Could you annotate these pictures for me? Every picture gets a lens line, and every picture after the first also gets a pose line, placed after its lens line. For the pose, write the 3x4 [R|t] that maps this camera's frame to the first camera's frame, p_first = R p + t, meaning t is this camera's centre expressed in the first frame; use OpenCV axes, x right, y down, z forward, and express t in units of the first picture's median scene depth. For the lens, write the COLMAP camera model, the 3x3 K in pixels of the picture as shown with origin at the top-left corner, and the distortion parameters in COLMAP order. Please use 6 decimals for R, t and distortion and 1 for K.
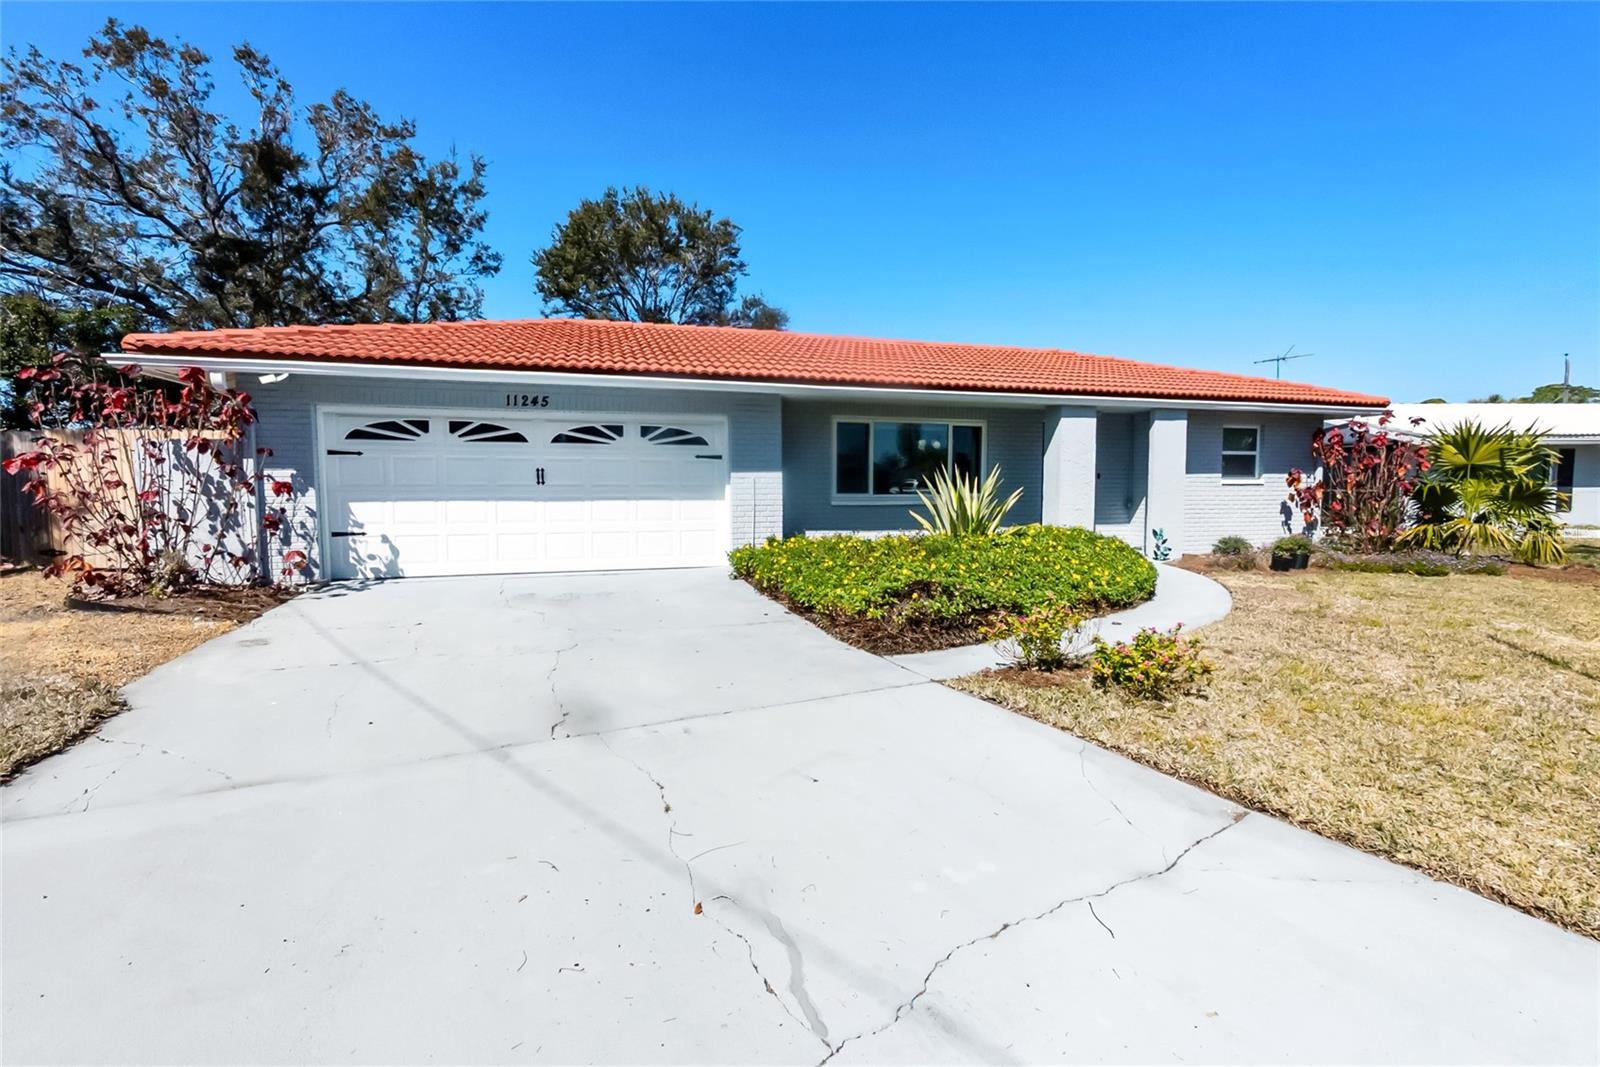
lens RADIAL K [[691.4, 0, 794.7], [0, 691.4, 521.5], [0, 0, 1]] dist [-0.001901, 0.000871]
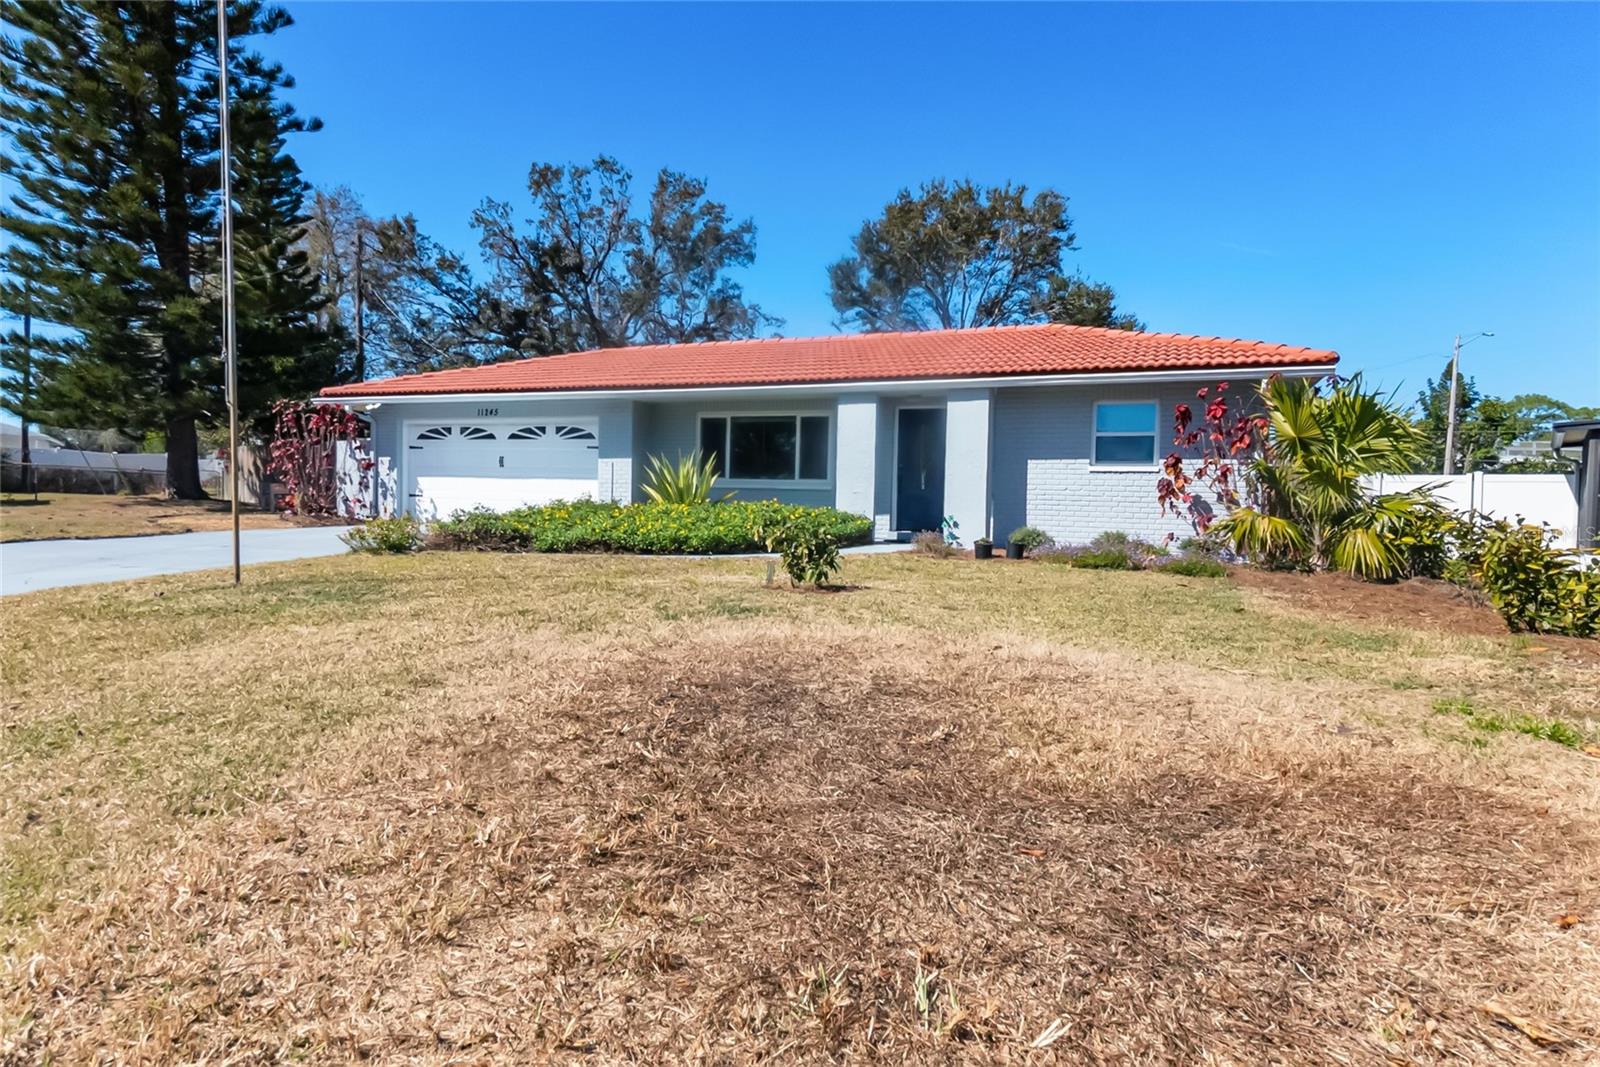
lens RADIAL K [[870.5, 0, 802.4], [0, 870.5, 514.5], [0, 0, 1]] dist [0.003240, 0.000190]
pose [[0.775450, 0.028378, -0.630771, 1.112366], [-0.060341, 0.997748, -0.029294, 0.054001], [0.628519, 0.060777, 0.775416, -0.040917]]
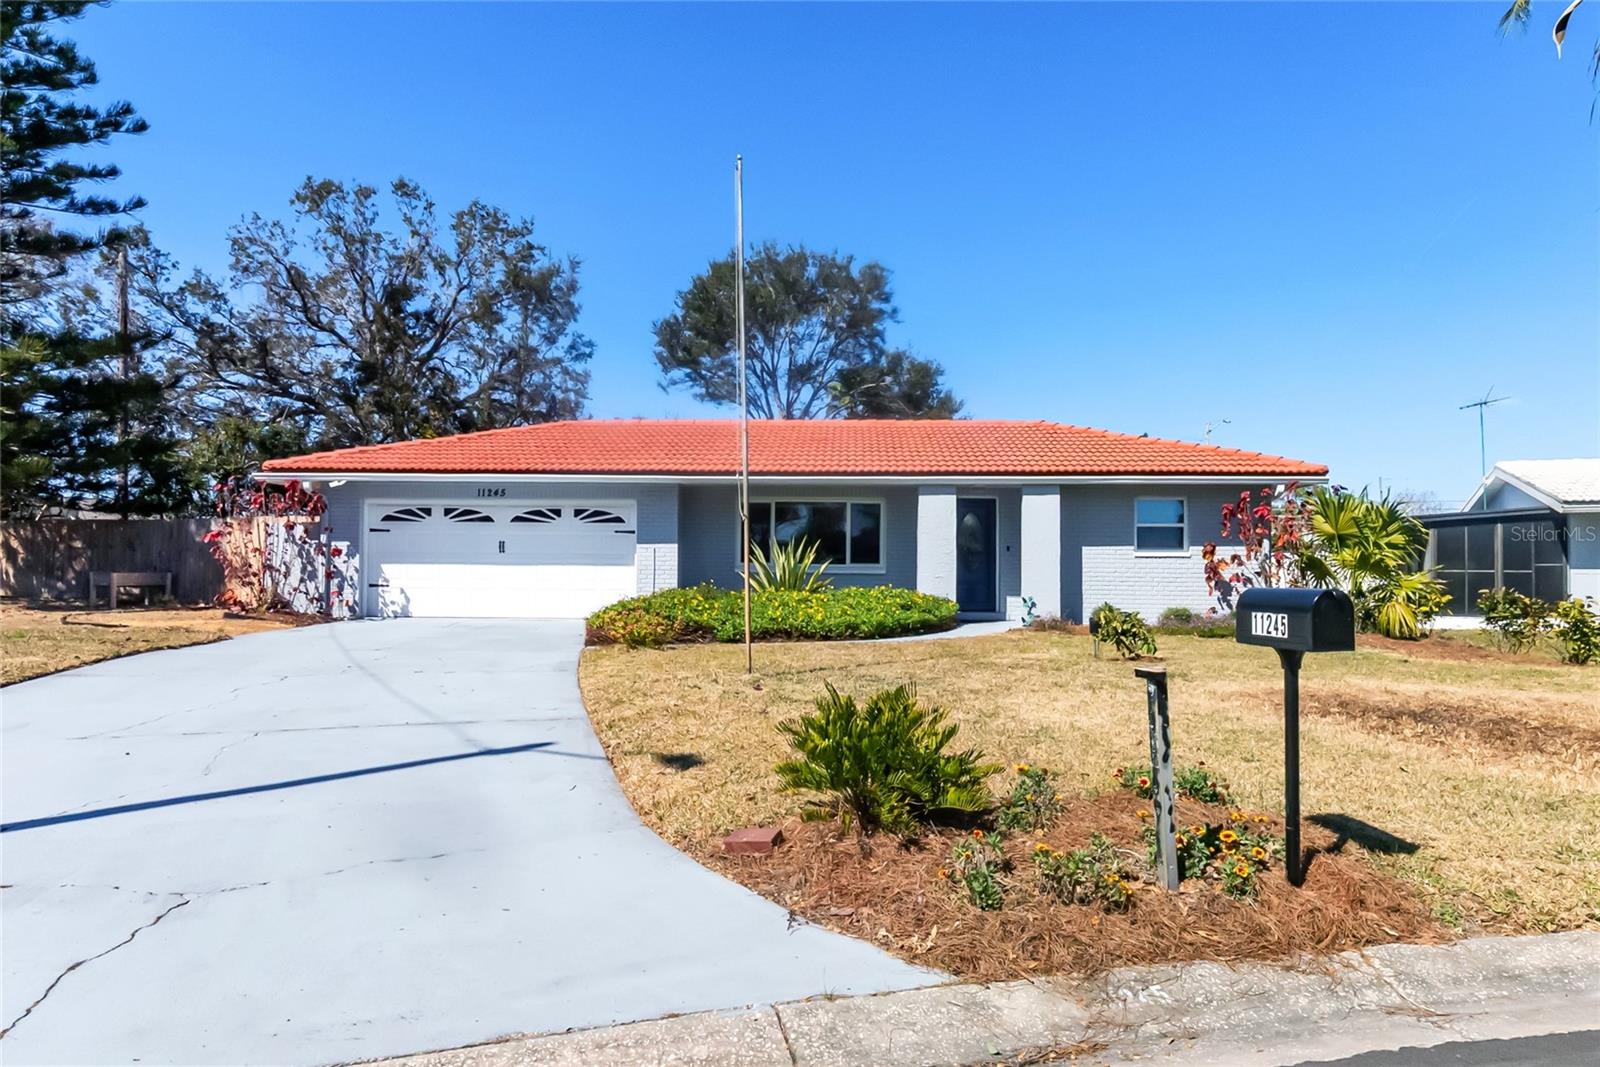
lens RADIAL K [[1025.5, 0, 800.0], [0, 1025.5, 533.5], [0, 0, 1]] dist [-0.002639, -0.001568]
pose [[0.944616, -0.006857, -0.328107, 0.708511], [-0.026487, 0.994927, -0.097048, 0.074124], [0.327108, 0.100363, 0.939642, -0.591337]]
